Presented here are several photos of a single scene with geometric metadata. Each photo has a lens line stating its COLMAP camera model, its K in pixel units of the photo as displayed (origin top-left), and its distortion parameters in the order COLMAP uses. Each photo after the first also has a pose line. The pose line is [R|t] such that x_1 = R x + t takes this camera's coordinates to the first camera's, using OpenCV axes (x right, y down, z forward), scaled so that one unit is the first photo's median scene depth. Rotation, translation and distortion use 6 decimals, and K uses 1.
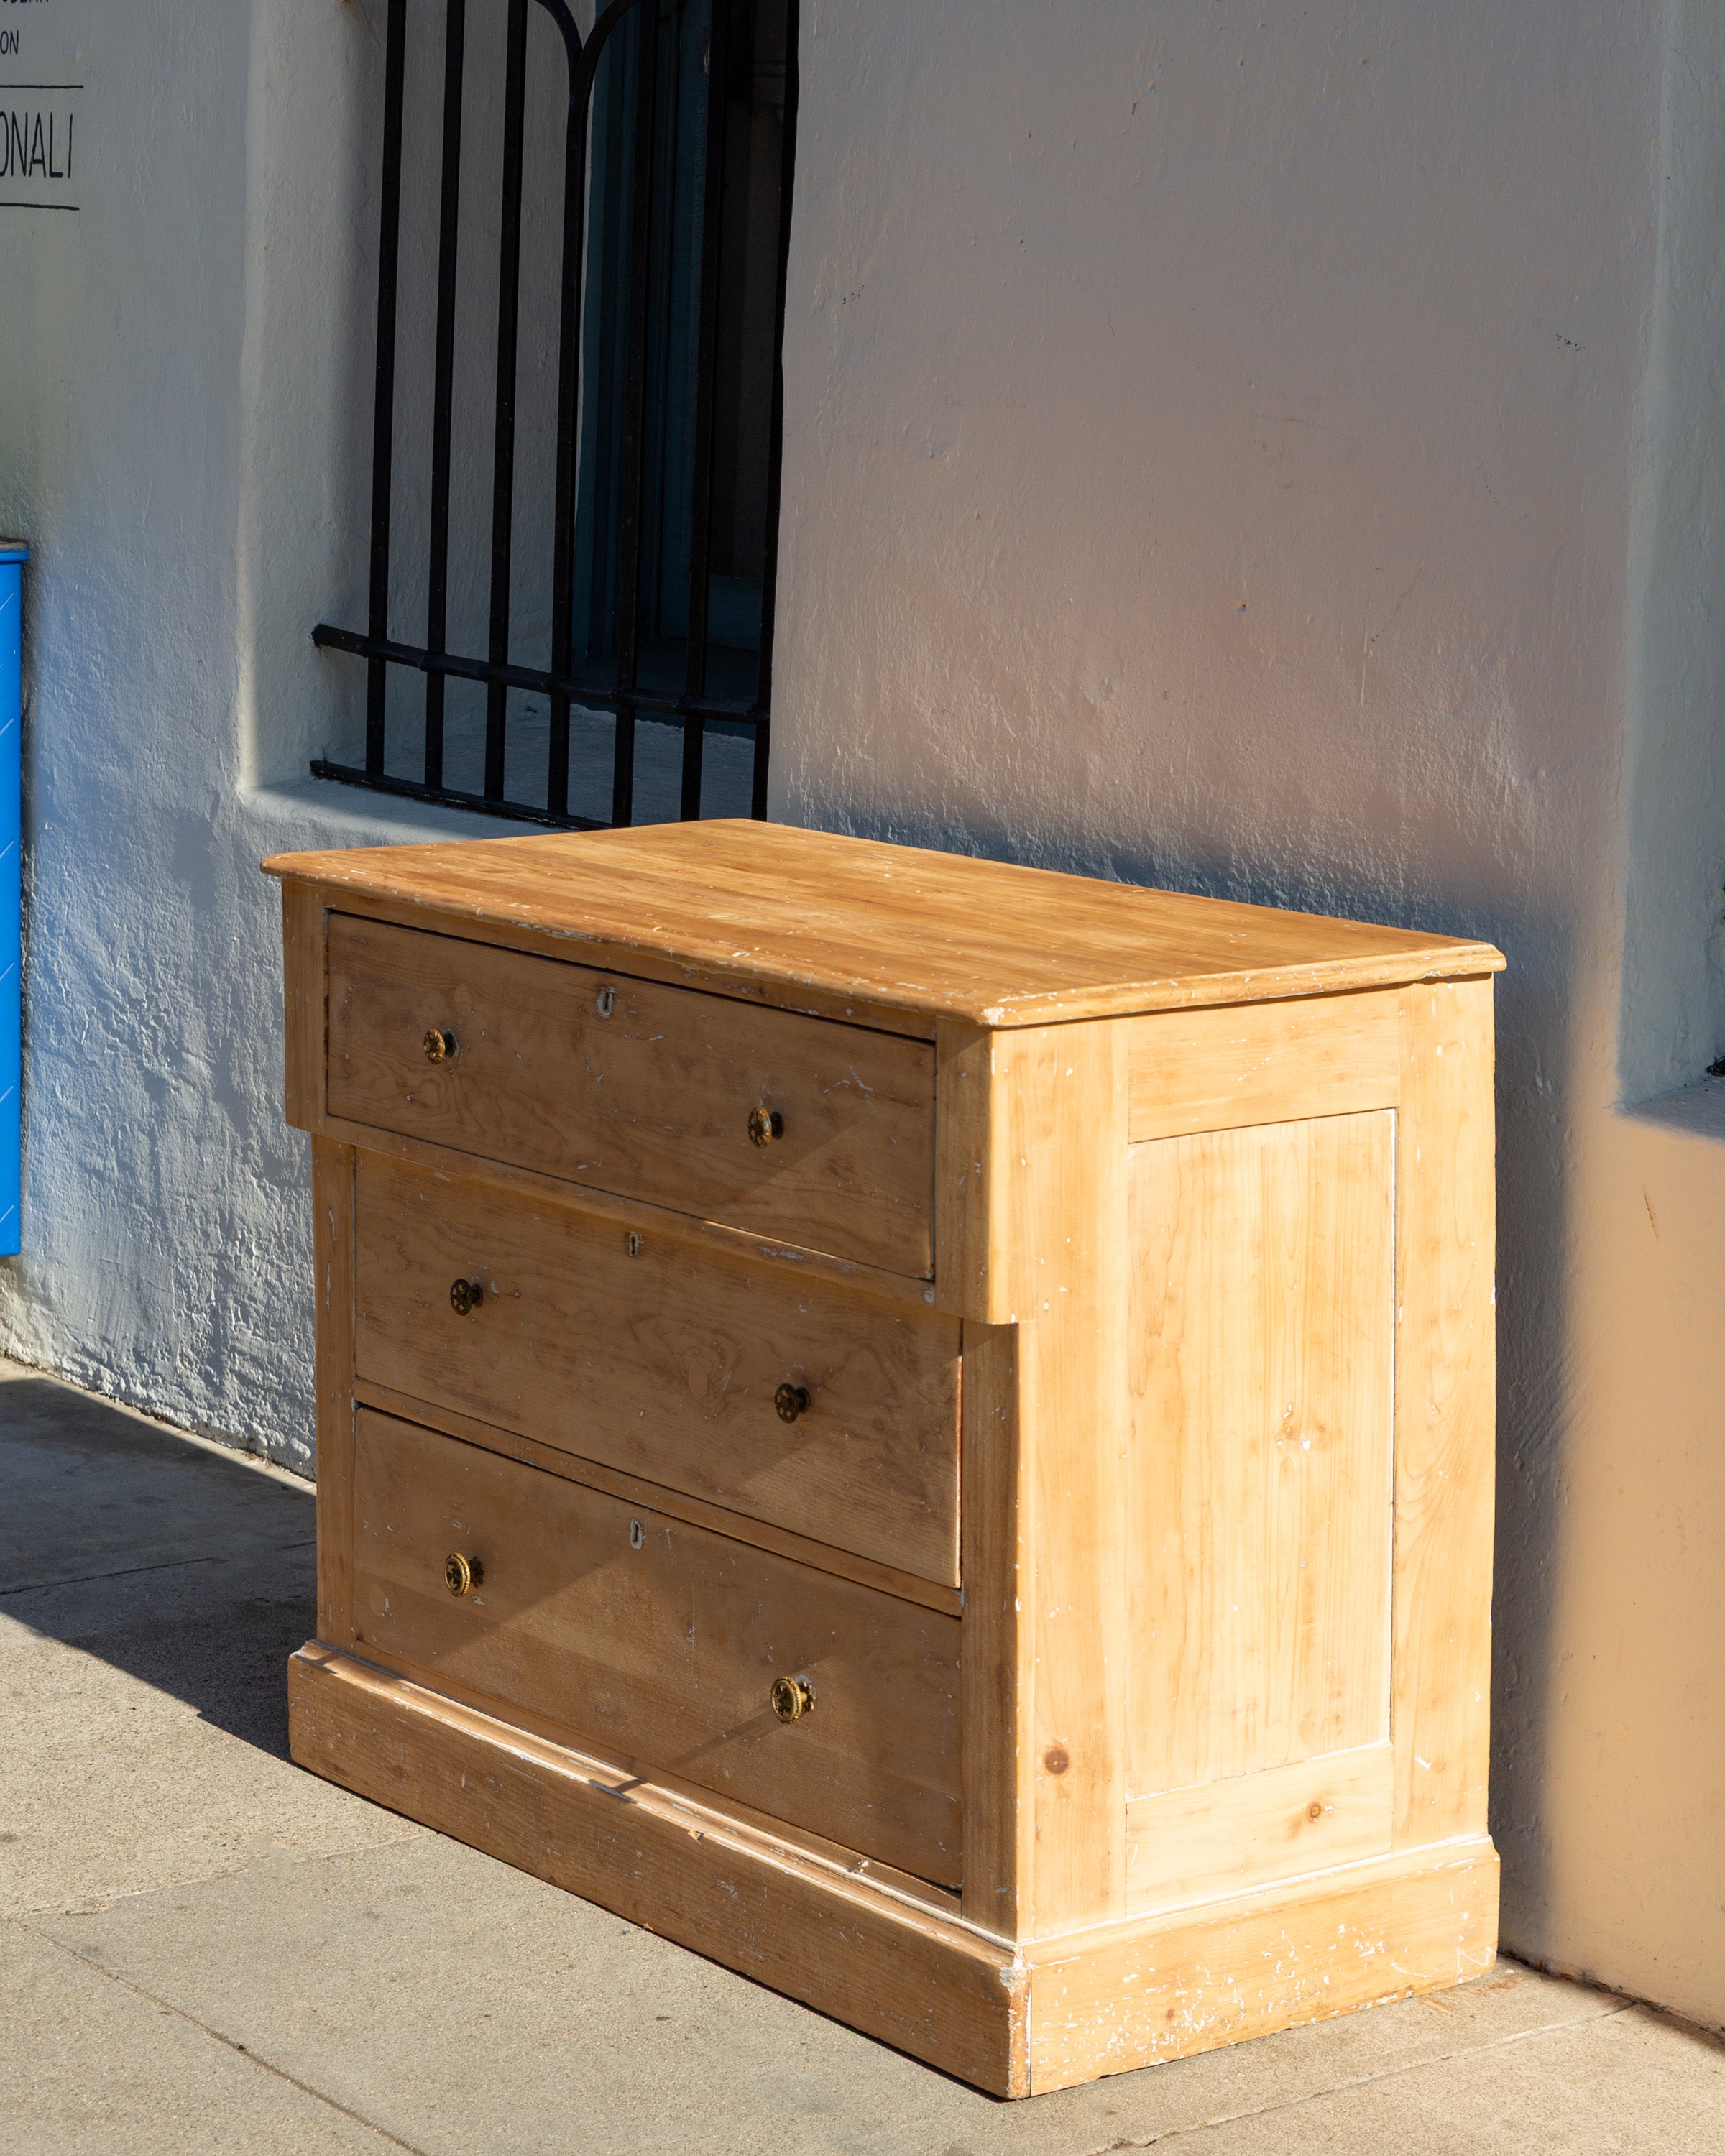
lens RADIAL K [[5101.8, 0, 832.6], [0, 5101.8, 977.0], [0, 0, 1]] dist [-0.030747, 0.204727]
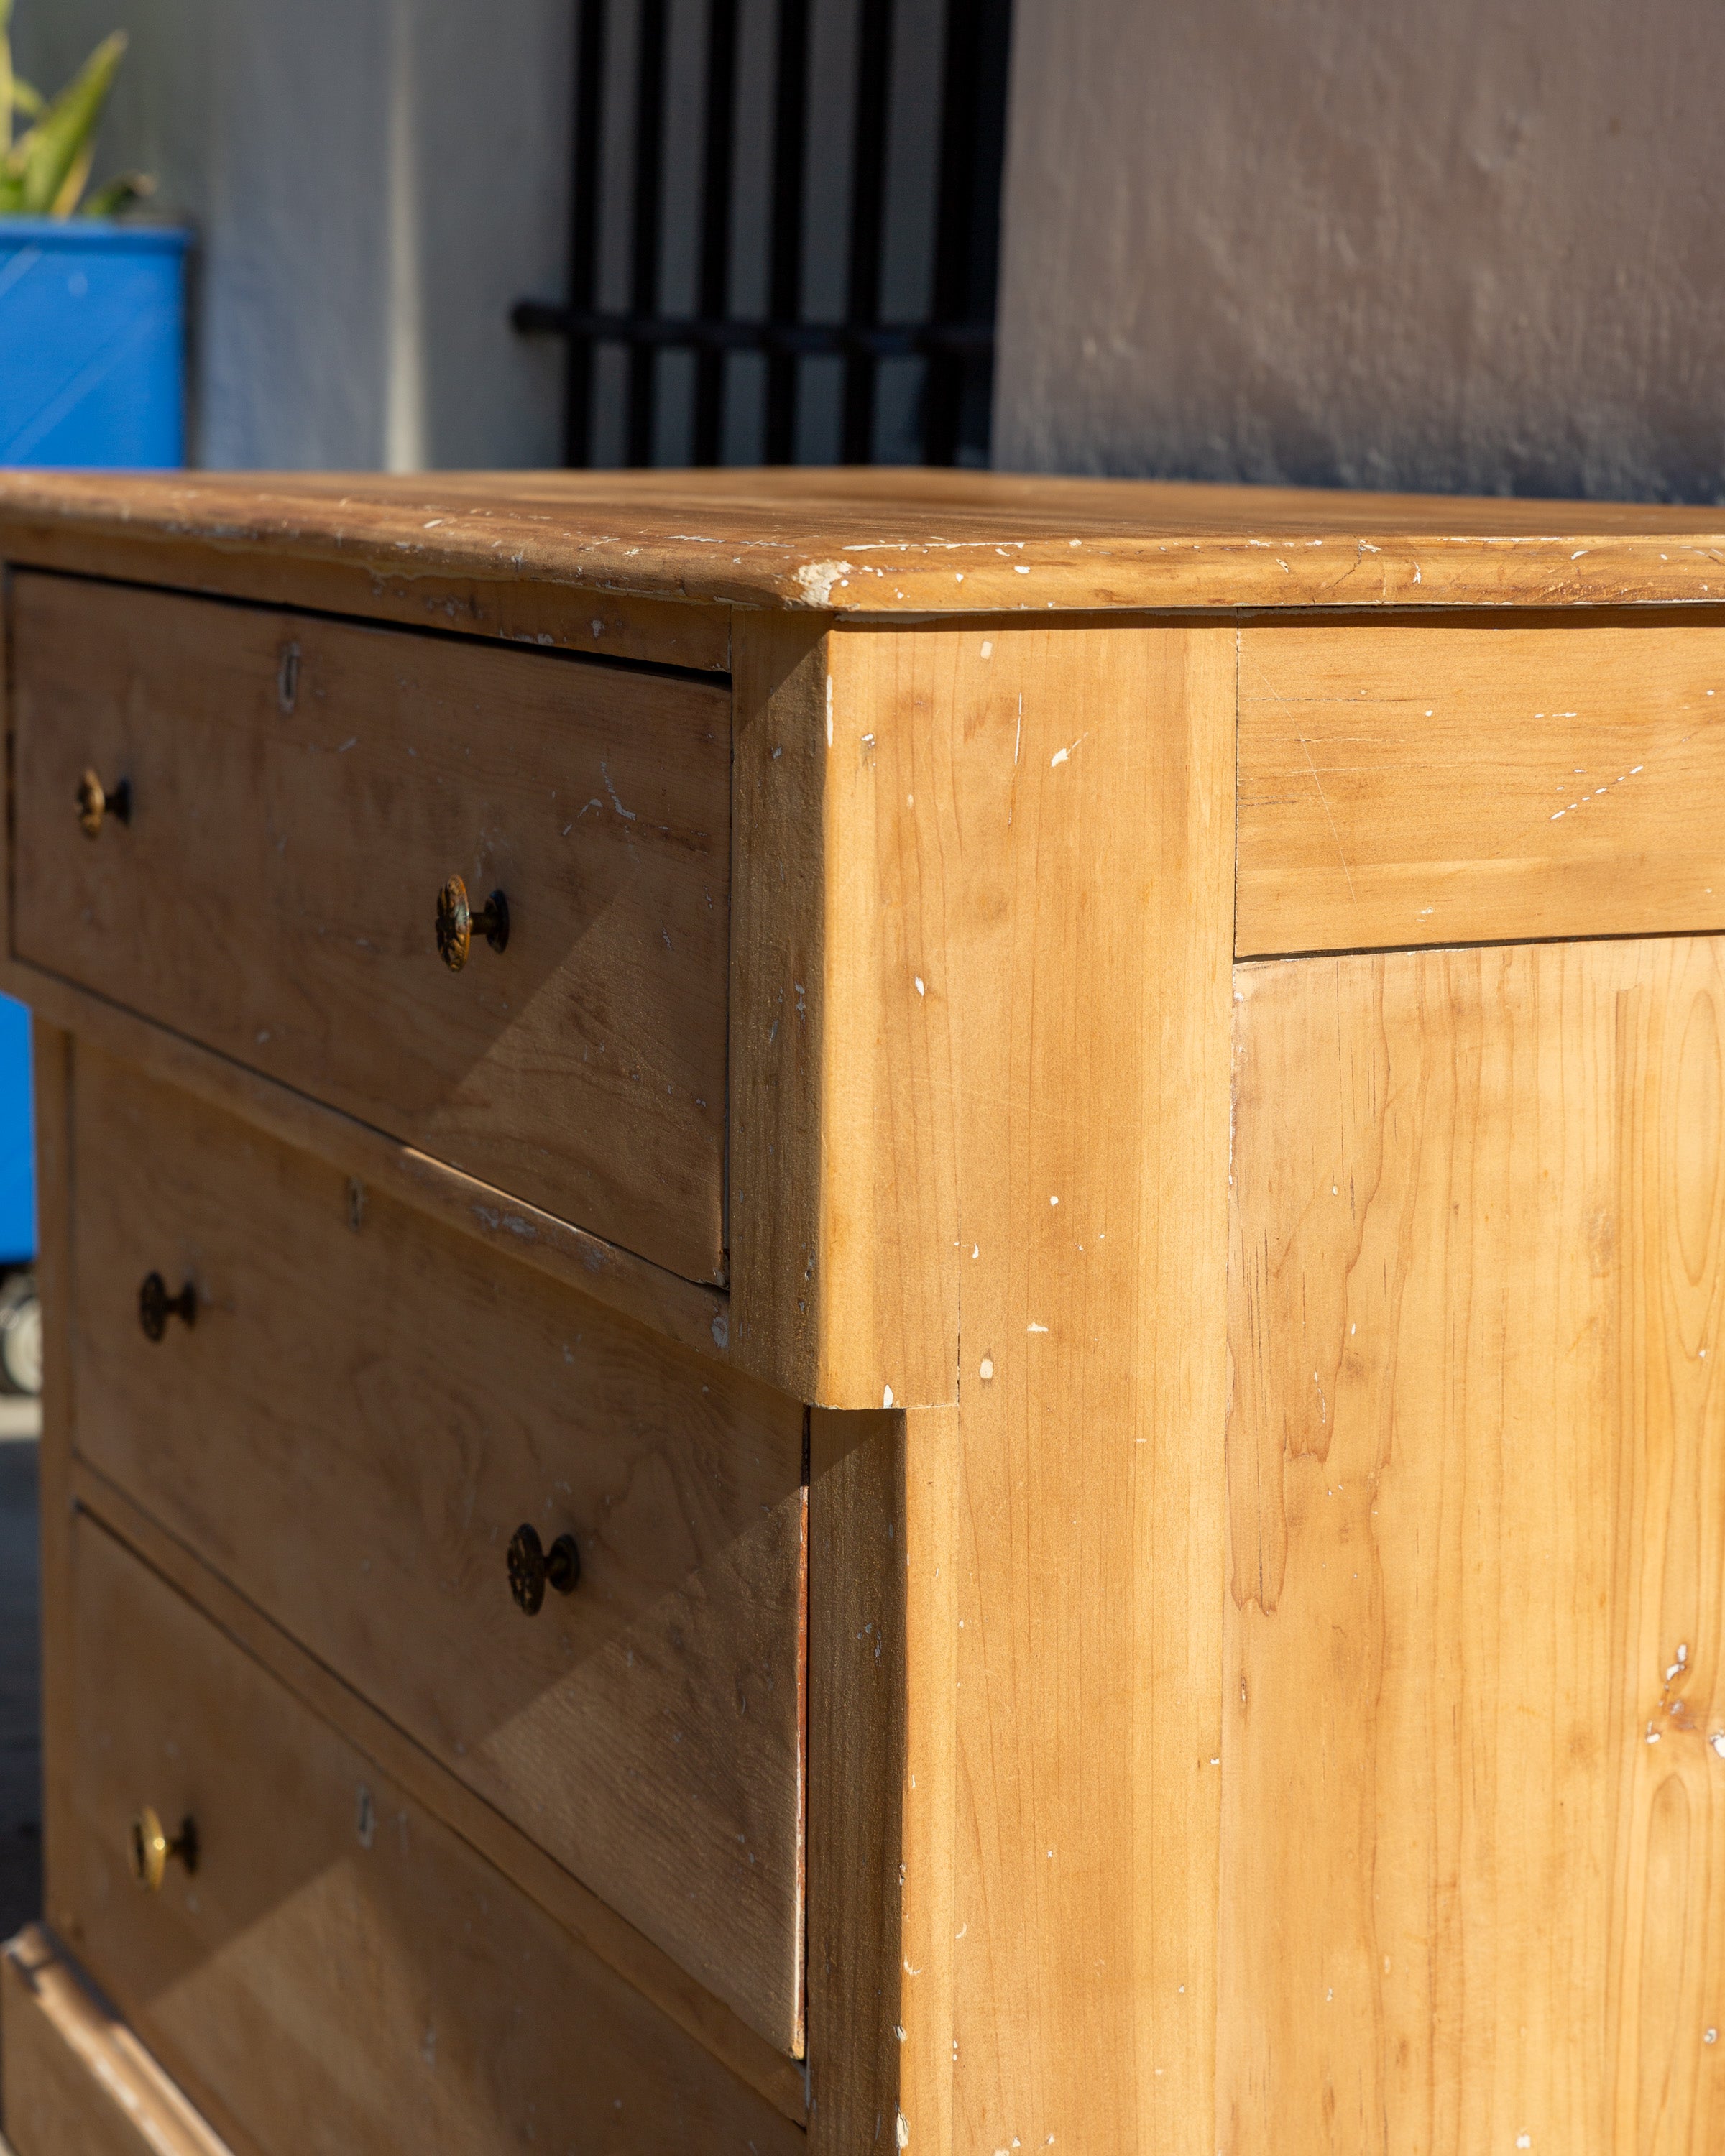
lens RADIAL K [[4708.5, 0, 864.3], [0, 4708.5, 1143.6], [0, 0, 1]] dist [-0.024306, 0.029339]
pose [[0.980540, 0.037476, -0.192710, 0.097393], [-0.034315, 0.999217, 0.019718, 0.039597], [0.193298, -0.012721, 0.981058, 0.630449]]
